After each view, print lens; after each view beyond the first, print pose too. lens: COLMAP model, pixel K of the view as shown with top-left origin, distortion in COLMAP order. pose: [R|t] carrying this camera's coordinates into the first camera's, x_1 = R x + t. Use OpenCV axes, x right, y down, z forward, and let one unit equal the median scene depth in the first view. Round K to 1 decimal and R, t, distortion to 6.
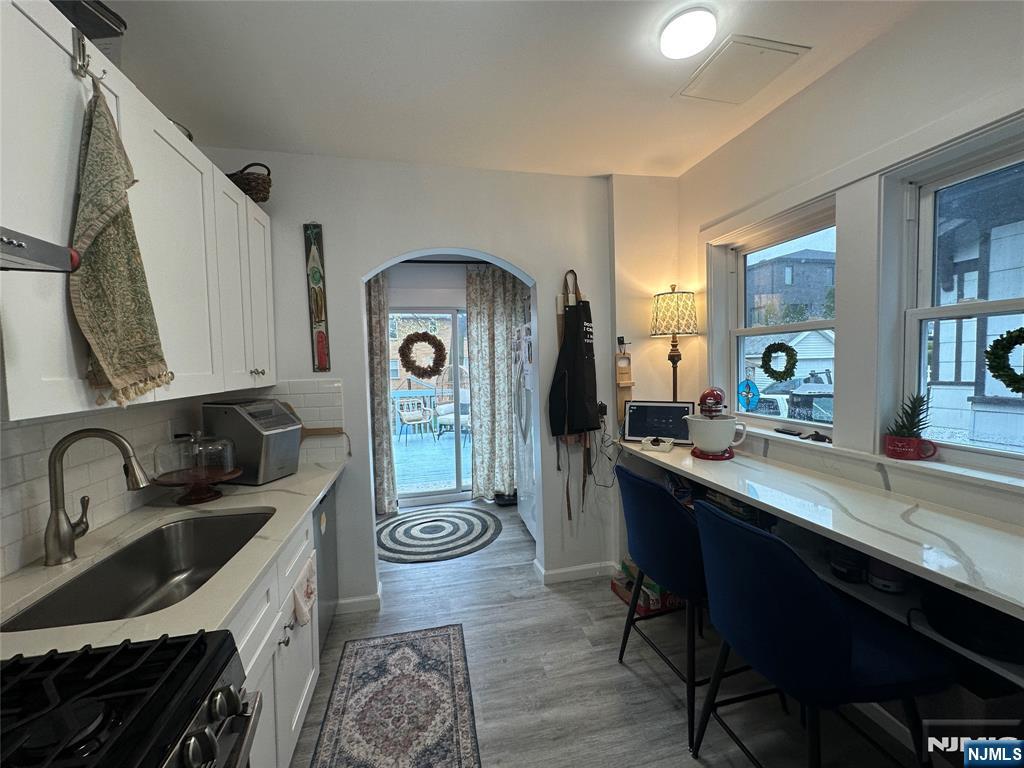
lens RADIAL K [[407.7, 0, 512.0], [0, 407.7, 384.0], [0, 0, 1]] dist [0.000098, 0.000015]
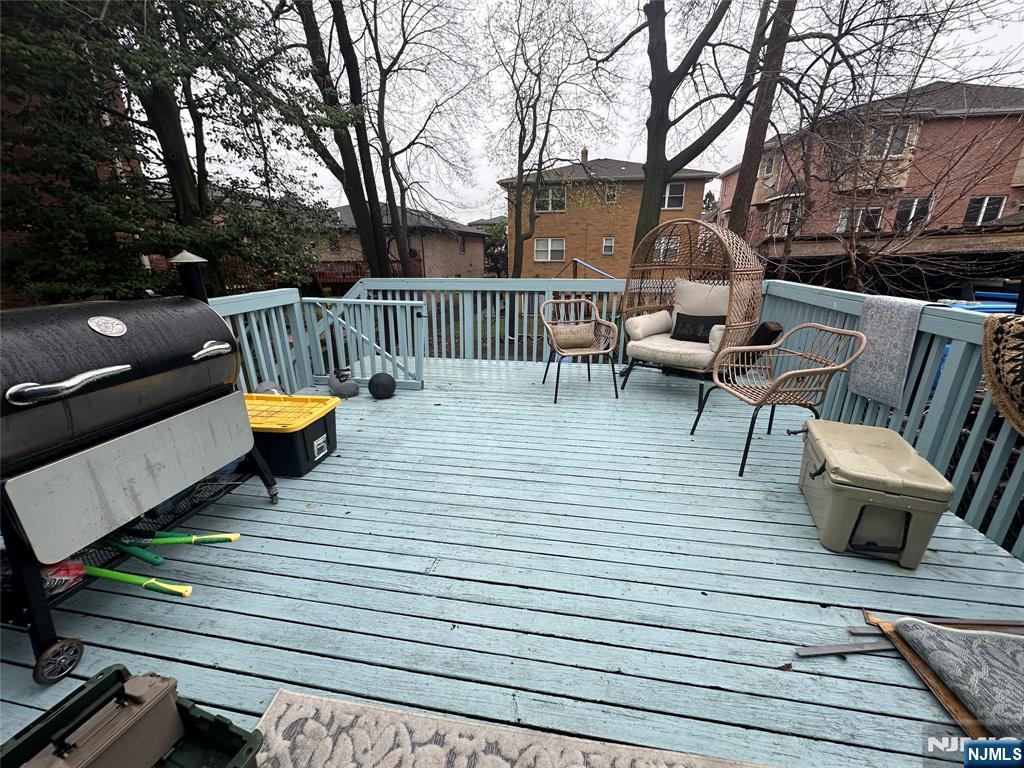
lens RADIAL K [[407.7, 0, 512.0], [0, 407.7, 384.0], [0, 0, 1]] dist [0.000098, 0.000015]
pose [[0.922768, 0.131408, -0.362258, -0.146487], [-0.031370, 0.962557, 0.269257, 0.010418], [0.384077, -0.237098, 0.892339, 0.601980]]
